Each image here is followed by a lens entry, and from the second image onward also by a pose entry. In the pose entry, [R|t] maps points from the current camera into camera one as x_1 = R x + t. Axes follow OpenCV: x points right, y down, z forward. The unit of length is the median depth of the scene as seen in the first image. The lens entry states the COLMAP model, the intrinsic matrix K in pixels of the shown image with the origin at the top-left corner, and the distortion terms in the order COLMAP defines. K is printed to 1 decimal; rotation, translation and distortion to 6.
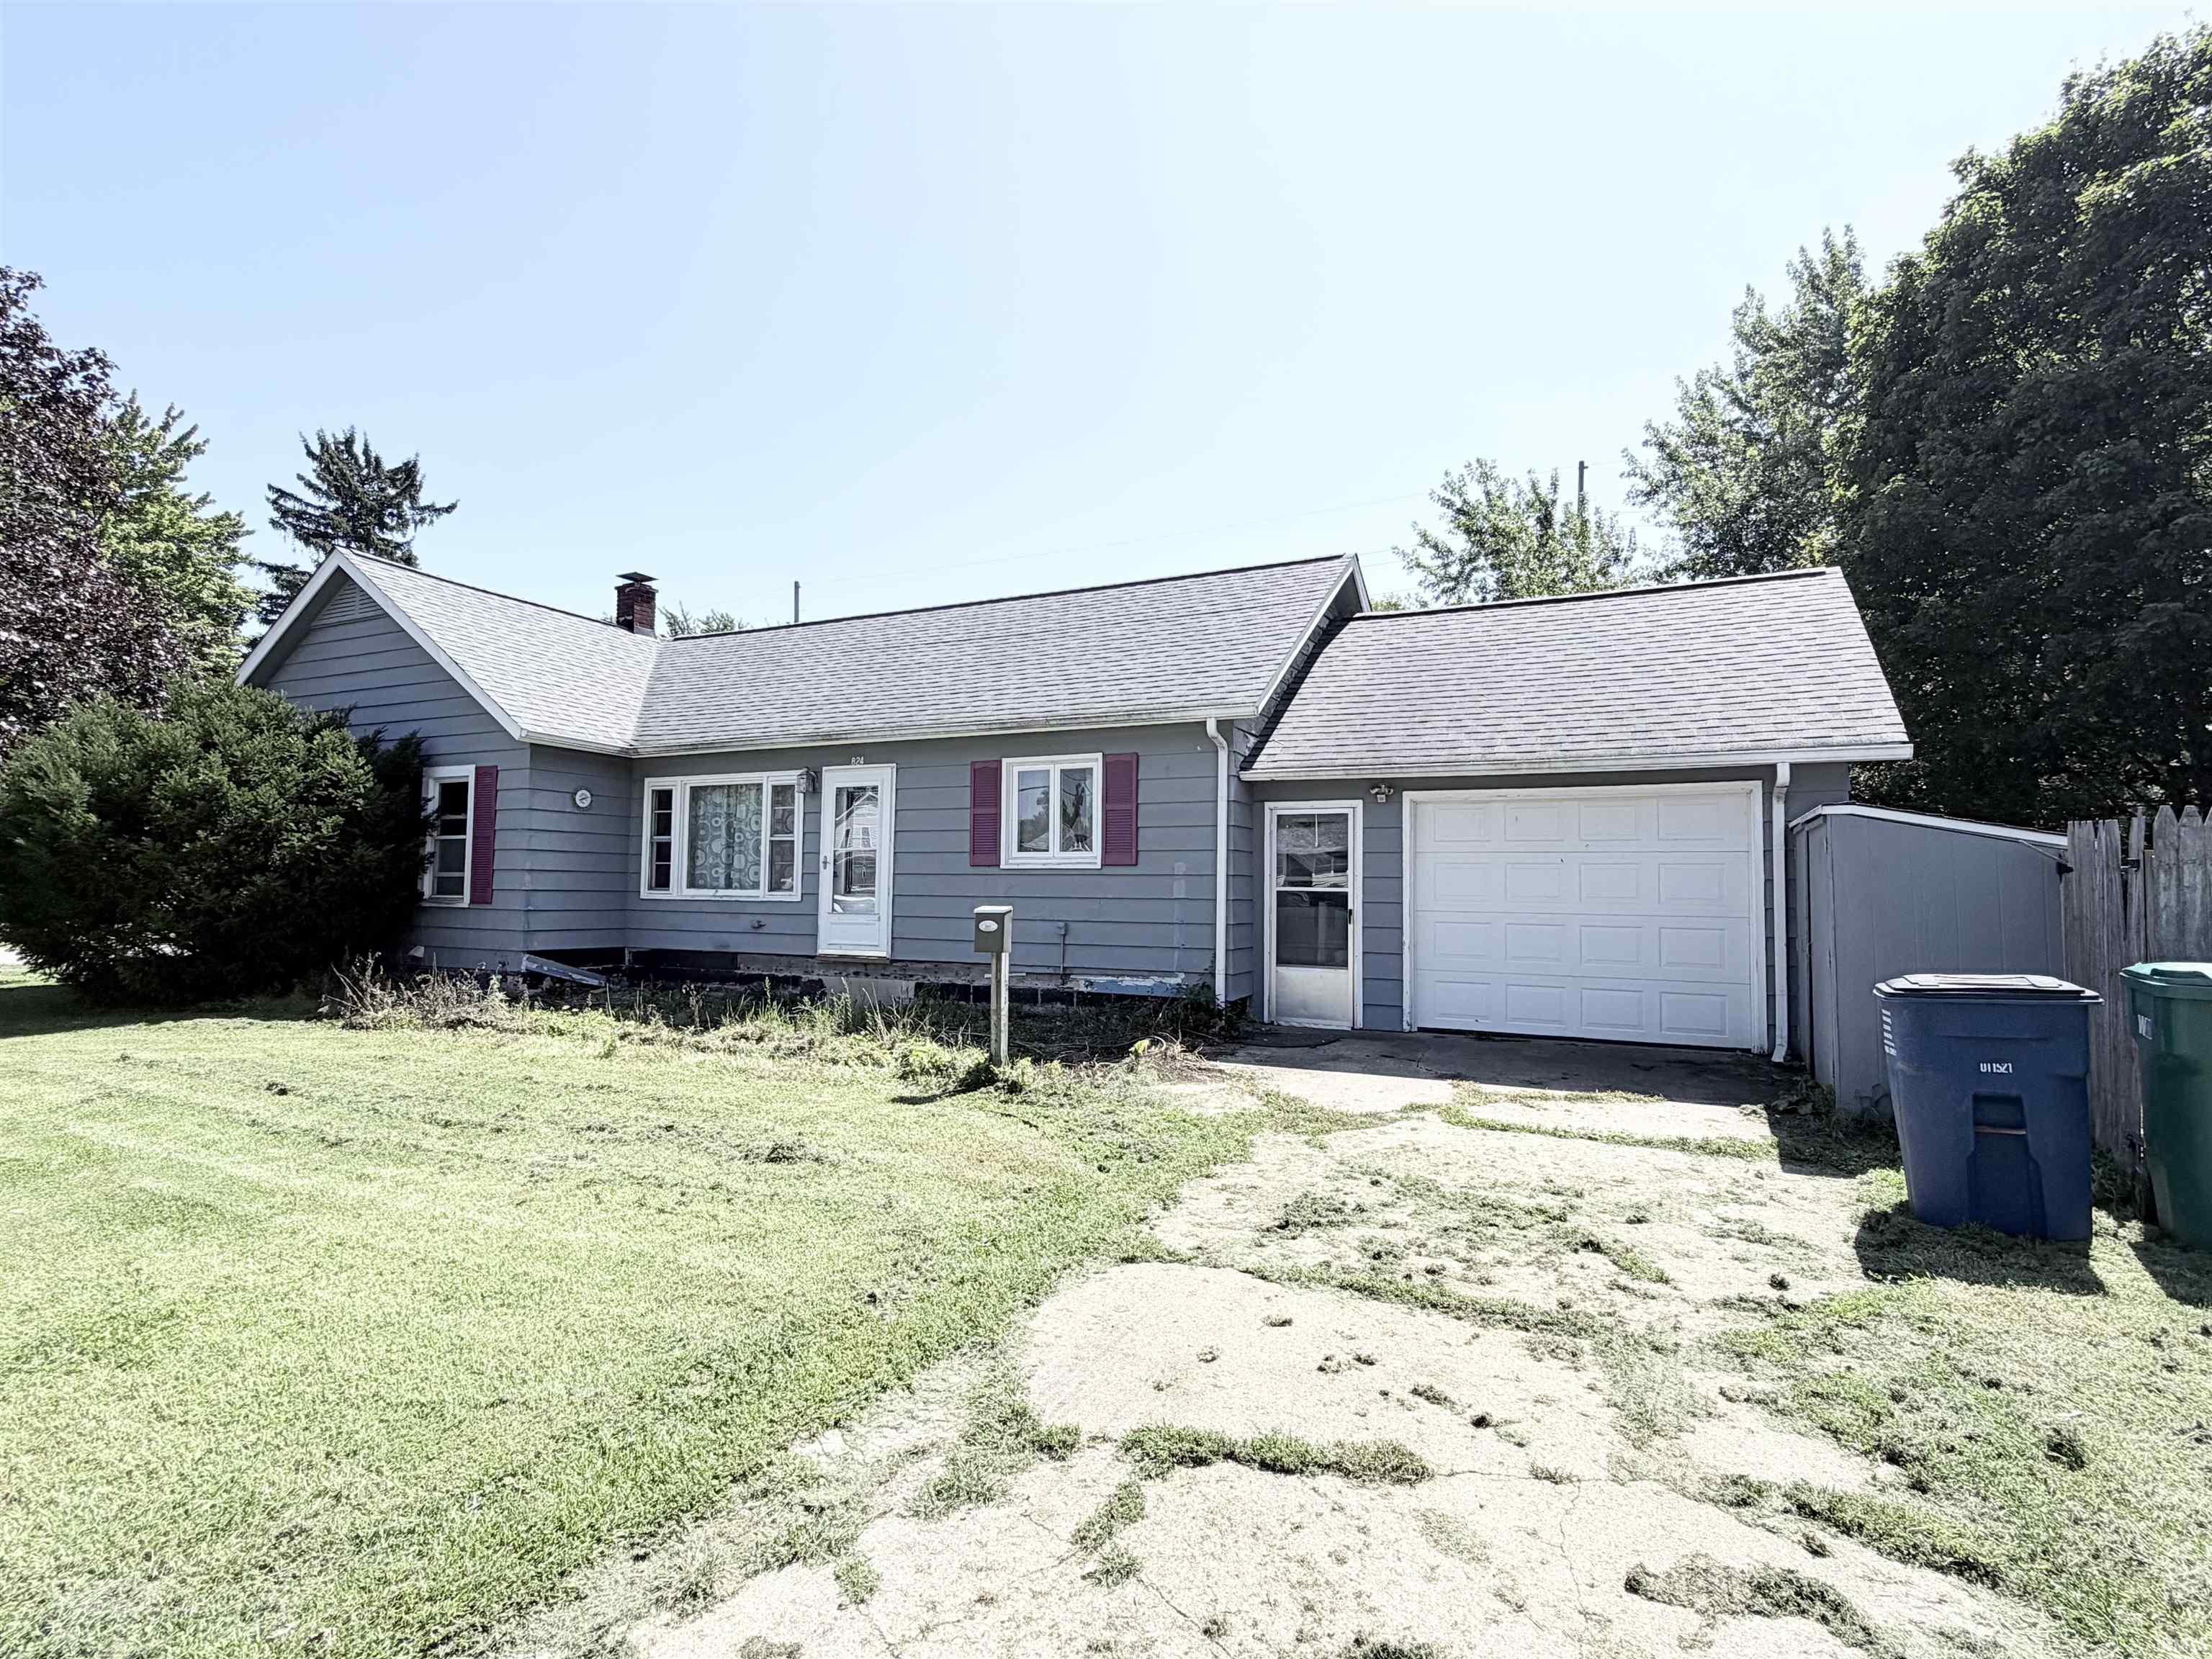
lens RADIAL K [[1120.8, 0, 1106.0], [0, 1120.8, 829.5], [0, 0, 1]] dist [0.000505, 0.000092]
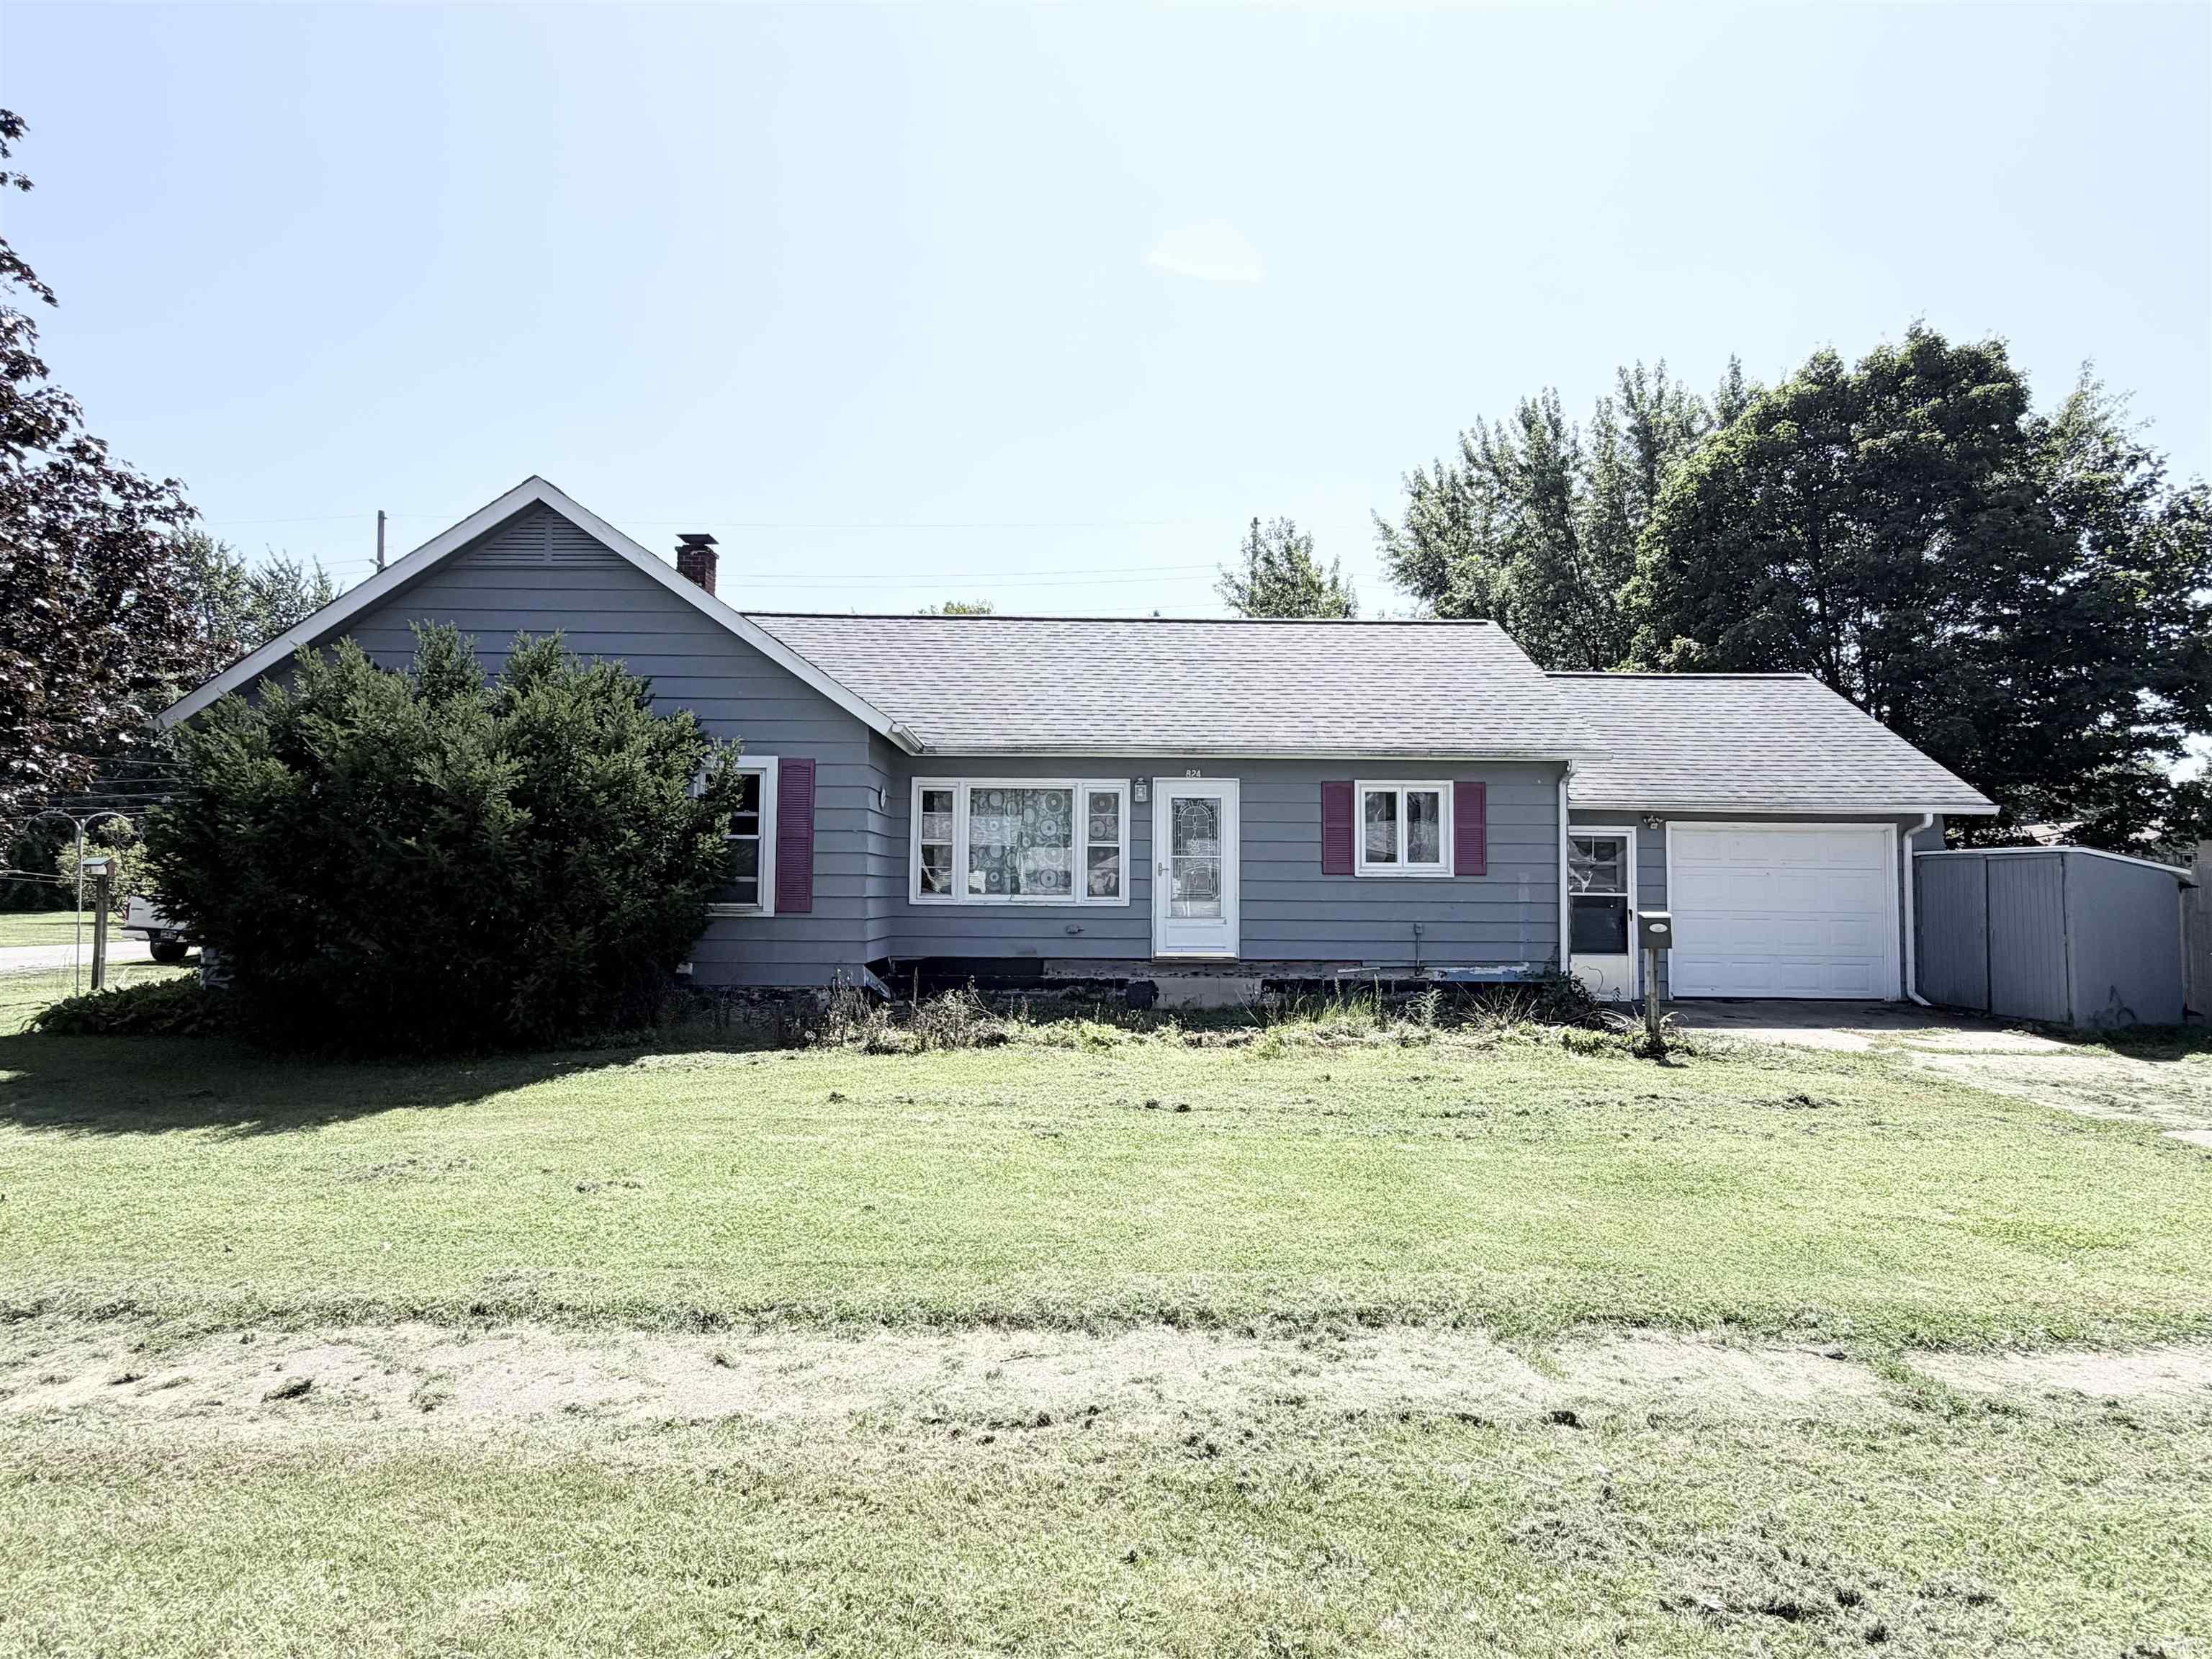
lens RADIAL K [[1120.8, 0, 1106.0], [0, 1120.8, 829.5], [0, 0, 1]] dist [0.000505, 0.000092]
pose [[0.890550, 0.020520, 0.454422, -0.817058], [-0.024228, 0.999704, 0.002338, -0.009368], [-0.454239, -0.013092, 0.890784, 0.096071]]
